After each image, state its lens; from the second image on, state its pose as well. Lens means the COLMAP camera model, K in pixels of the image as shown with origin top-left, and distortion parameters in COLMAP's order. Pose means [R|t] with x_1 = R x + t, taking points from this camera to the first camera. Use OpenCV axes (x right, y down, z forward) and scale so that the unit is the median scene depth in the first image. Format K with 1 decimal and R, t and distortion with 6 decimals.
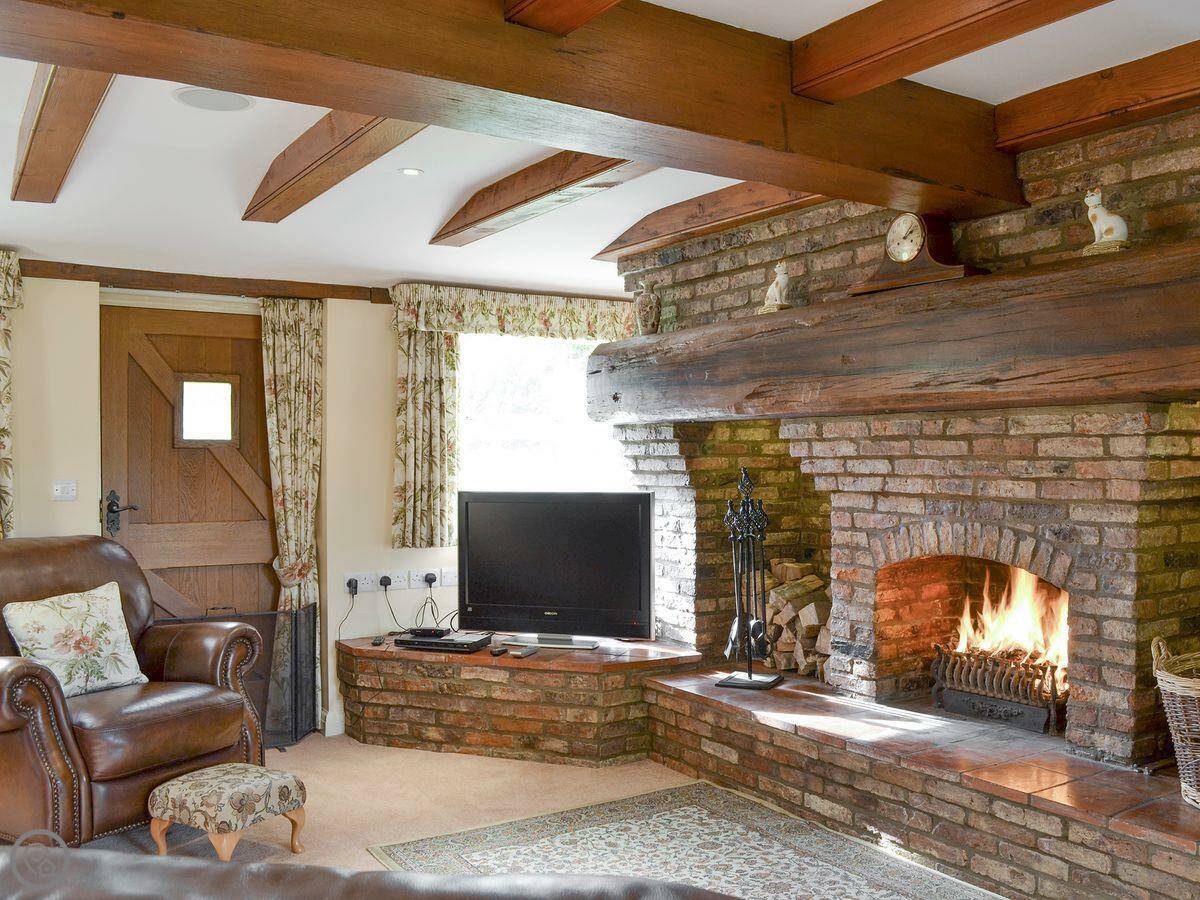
lens RADIAL K [[1034.9, 0, 599.0], [0, 1034.9, 450.9], [0, 0, 1]] dist [-0.099804, -0.007205]
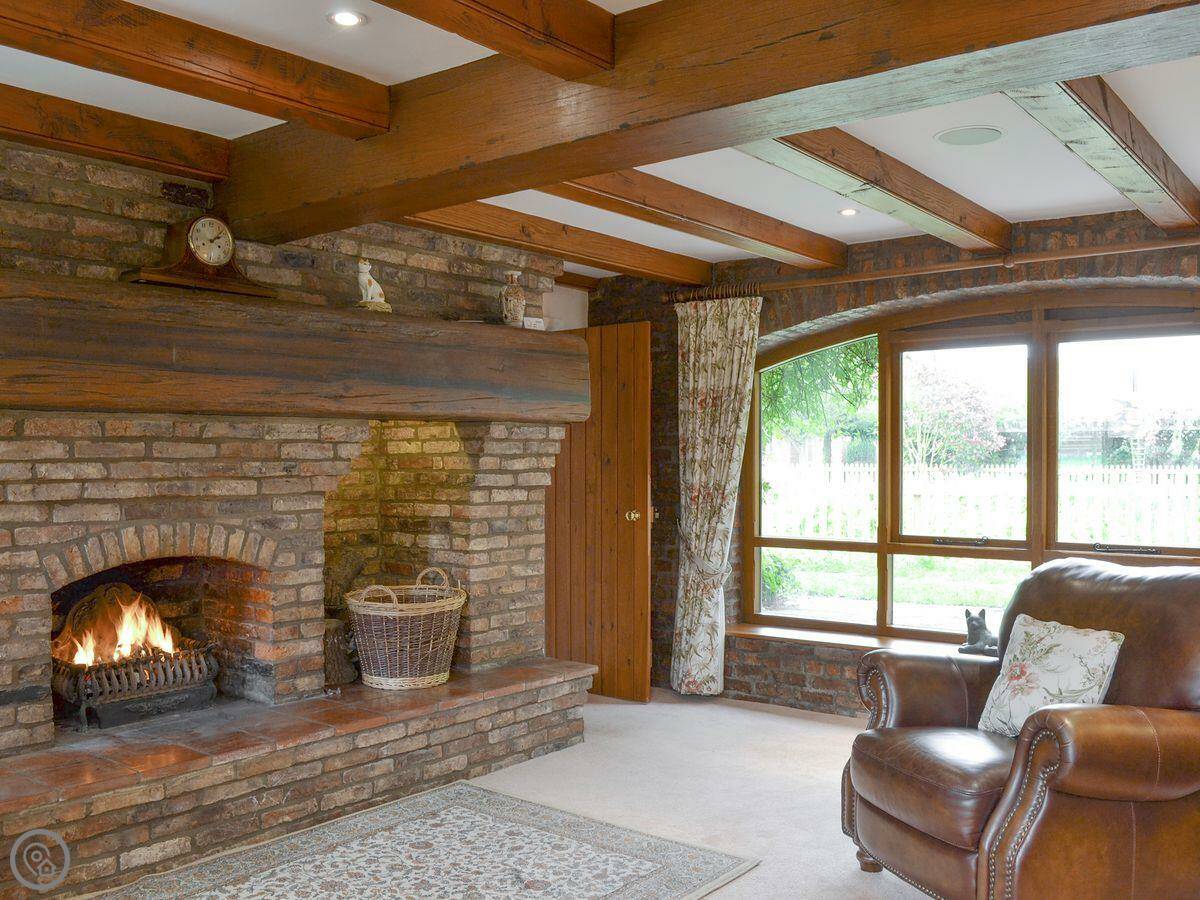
lens RADIAL K [[1116.7, 0, 599.1], [0, 1116.7, 450.2], [0, 0, 1]] dist [-0.099034, 0.000000]
pose [[-0.330759, 0.002427, 0.943712, -0.876932], [-0.004191, 0.999983, -0.004040, -0.000370], [-0.943706, -0.005291, -0.330743, 1.034811]]
